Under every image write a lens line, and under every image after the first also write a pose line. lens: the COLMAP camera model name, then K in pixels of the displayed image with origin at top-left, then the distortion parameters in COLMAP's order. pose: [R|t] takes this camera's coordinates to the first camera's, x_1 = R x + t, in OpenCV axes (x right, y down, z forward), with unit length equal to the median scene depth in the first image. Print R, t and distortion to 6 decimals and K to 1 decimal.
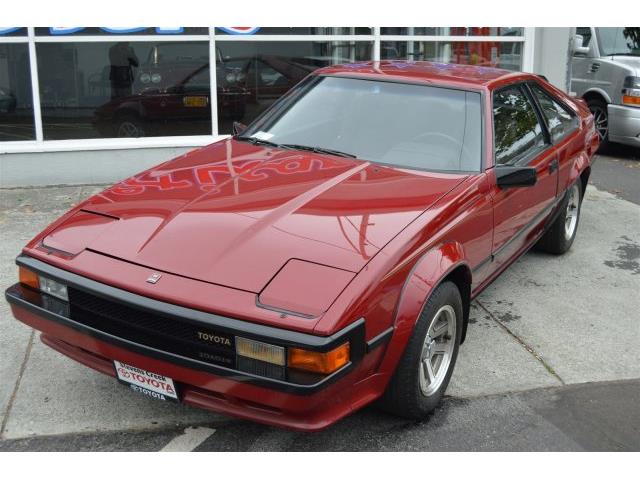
lens RADIAL K [[789.5, 0, 322.7], [0, 789.5, 247.1], [0, 0, 1]] dist [-0.037789, 0.000000]
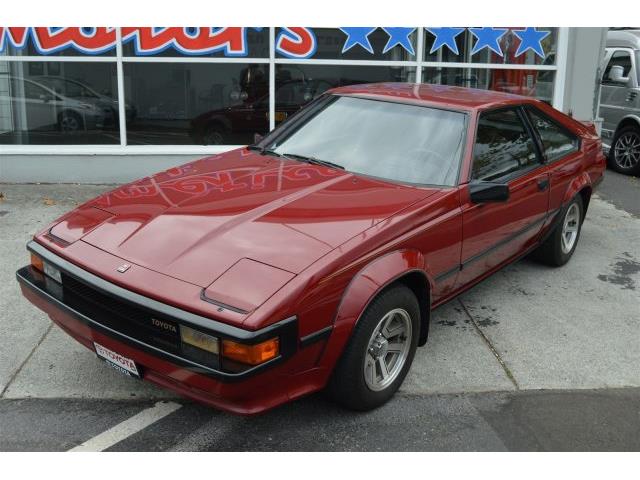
lens RADIAL K [[685.1, 0, 321.2], [0, 685.1, 235.6], [0, 0, 1]] dist [-0.056632, 0.000000]
pose [[0.989910, 0.050685, -0.132323, 0.161061], [-0.052448, 0.998575, -0.009871, -0.010449], [0.131635, 0.016711, 0.991157, 0.052087]]
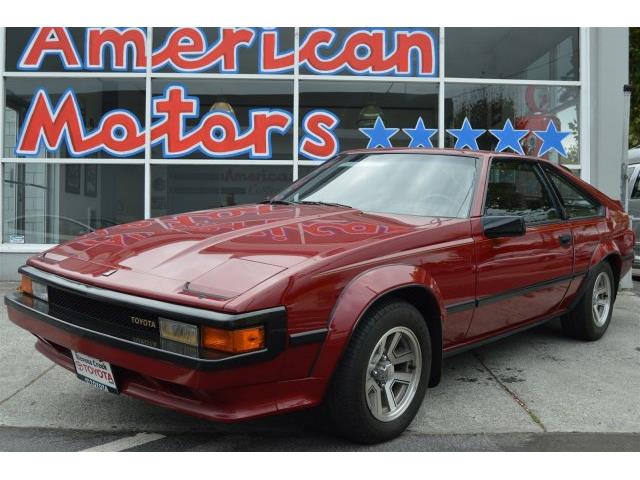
lens RADIAL K [[685.1, 0, 320.7], [0, 685.1, 236.2], [0, 0, 1]] dist [-0.056632, 0.000000]
pose [[0.980652, 0.012916, -0.195331, 0.206906], [-0.058577, 0.971463, -0.229843, 0.155776], [0.186788, 0.236837, 0.953425, 0.128570]]
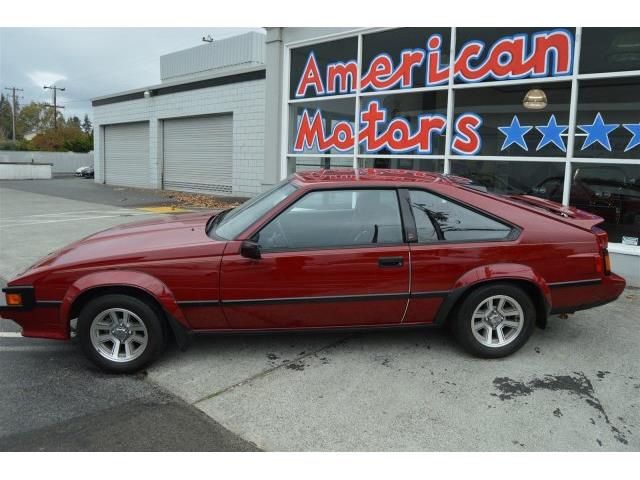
lens RADIAL K [[506.1, 0, 321.7], [0, 506.1, 234.4], [0, 0, 1]] dist [-0.072582, 0.000570]
pose [[0.546217, 0.132238, -0.827140, 1.120450], [-0.233099, 0.972452, 0.001538, -0.158802], [0.804557, 0.191965, 0.561995, 0.677514]]
